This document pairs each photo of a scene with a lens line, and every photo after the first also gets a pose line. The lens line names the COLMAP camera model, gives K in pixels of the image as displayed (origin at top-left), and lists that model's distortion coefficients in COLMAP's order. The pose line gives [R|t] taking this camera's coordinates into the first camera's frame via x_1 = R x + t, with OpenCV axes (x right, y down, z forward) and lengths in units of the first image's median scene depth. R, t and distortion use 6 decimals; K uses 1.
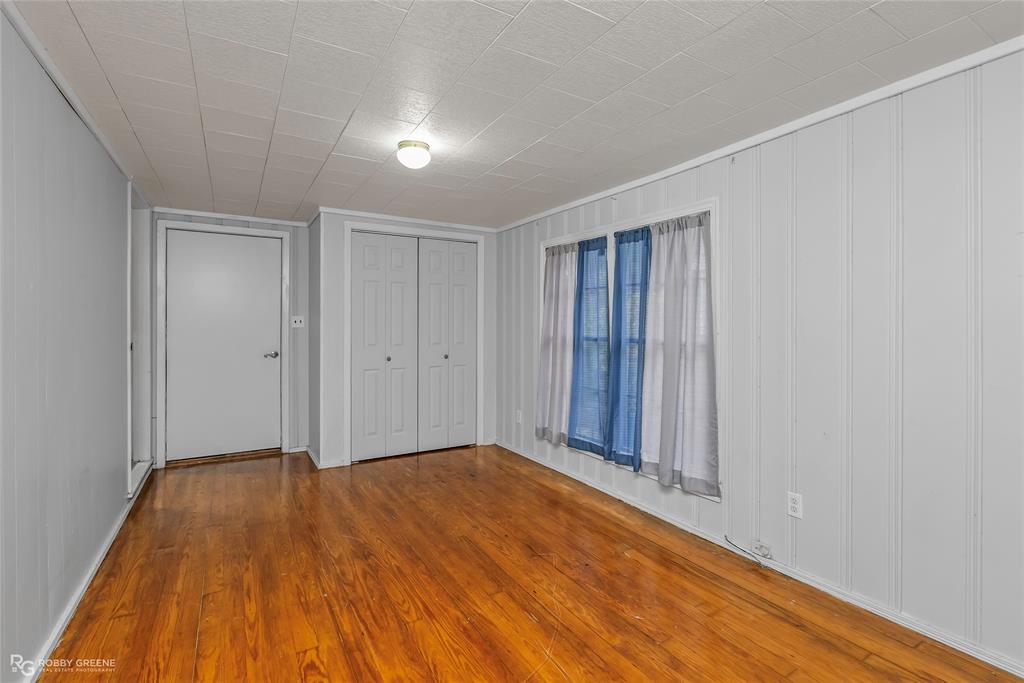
lens RADIAL K [[469.8, 0, 513.0], [0, 469.8, 324.3], [0, 0, 1]] dist [-0.012253, 0.003389]
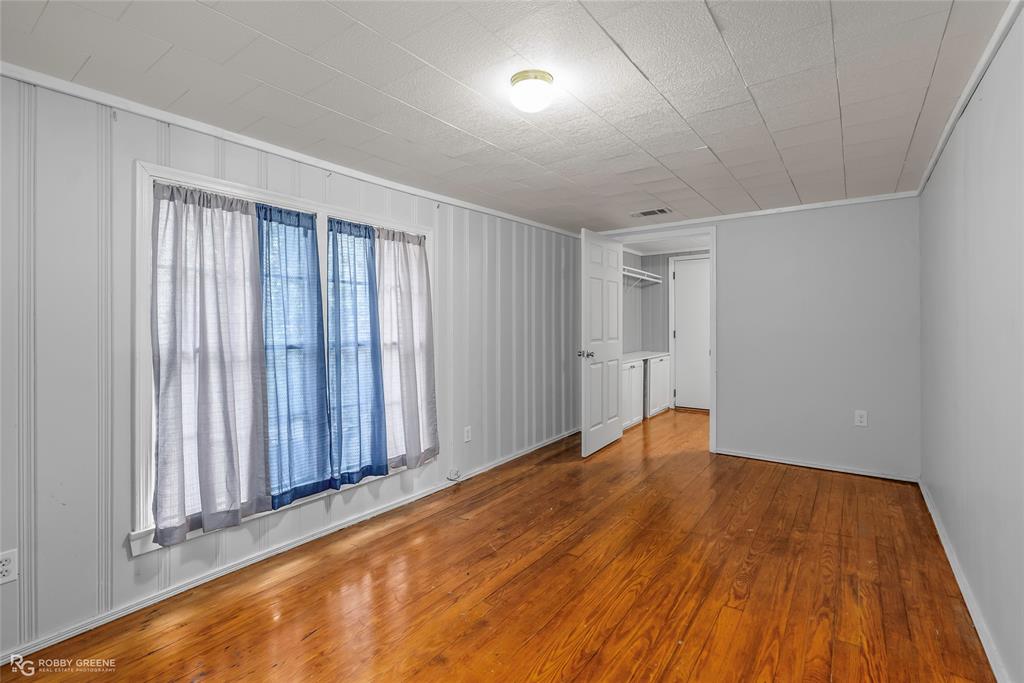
lens RADIAL K [[469.8, 0, 511.9], [0, 469.8, 331.3], [0, 0, 1]] dist [-0.012253, 0.003389]
pose [[-0.387400, -0.012611, 0.921825, -1.012941], [0.005914, 0.999852, 0.016164, -0.004304], [-0.921893, 0.011714, -0.387268, 1.534128]]
